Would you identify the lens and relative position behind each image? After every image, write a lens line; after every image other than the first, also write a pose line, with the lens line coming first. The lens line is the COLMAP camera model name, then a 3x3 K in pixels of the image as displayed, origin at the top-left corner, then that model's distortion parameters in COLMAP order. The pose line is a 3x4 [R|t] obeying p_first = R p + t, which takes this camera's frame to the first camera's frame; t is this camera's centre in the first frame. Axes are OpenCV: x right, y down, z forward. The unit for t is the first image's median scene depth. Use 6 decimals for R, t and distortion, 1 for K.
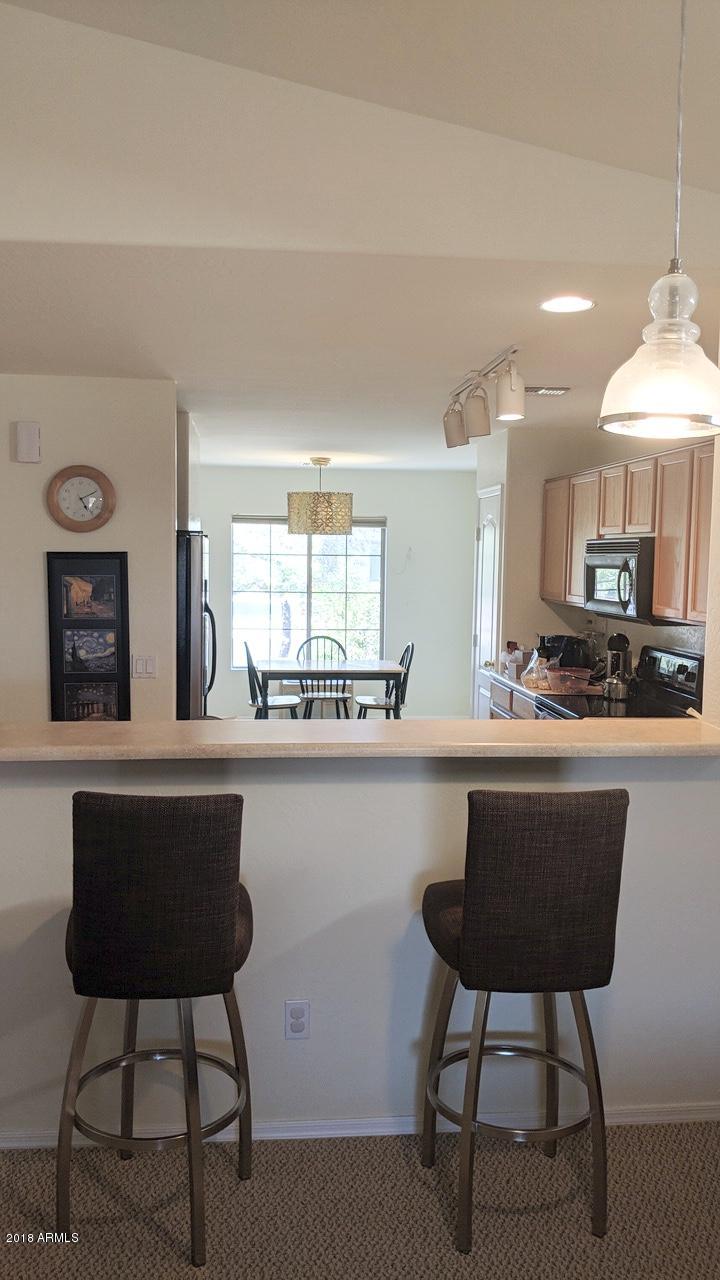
lens RADIAL K [[1057.0, 0, 360.0], [0, 1057.0, 640.0], [0, 0, 1]] dist [0.053980, -0.011108]
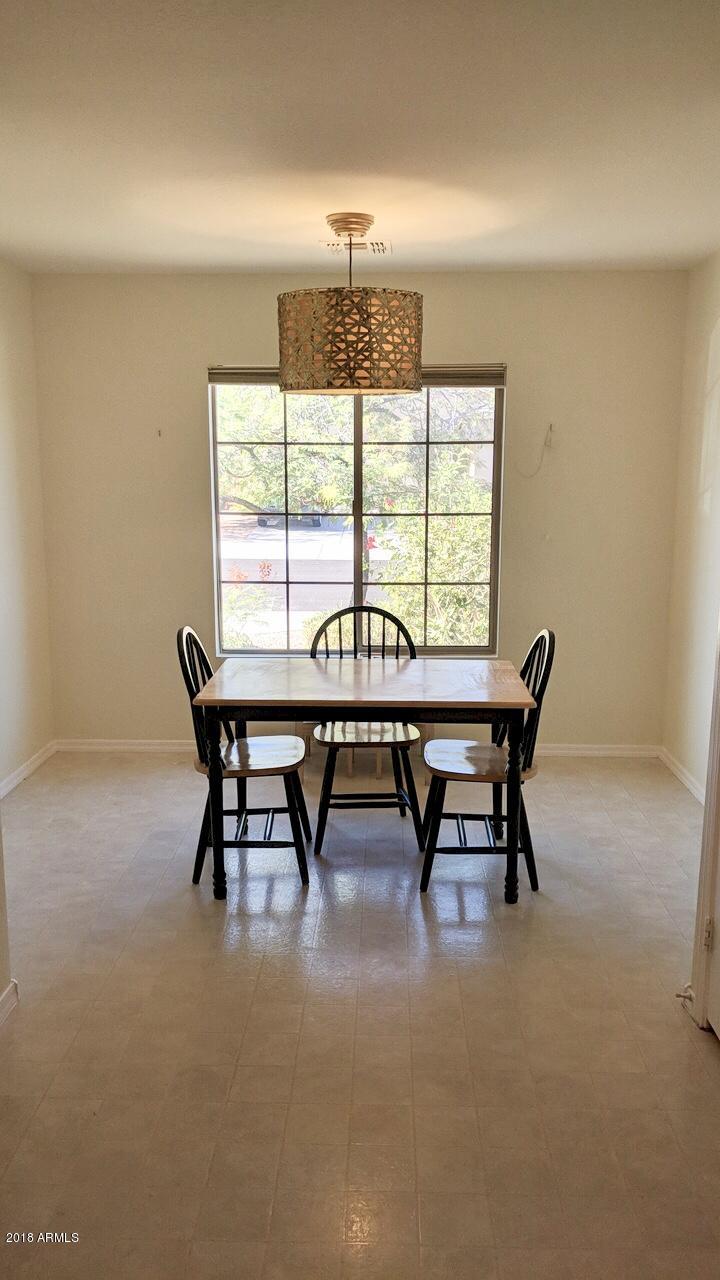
lens RADIAL K [[1057.0, 0, 360.0], [0, 1057.0, 640.0], [0, 0, 1]] dist [0.053980, -0.011108]
pose [[0.991091, 0.009520, -0.132845, 0.033155], [0.001960, 0.996292, 0.086015, -0.037036], [0.133171, -0.085509, 0.987397, 0.627712]]
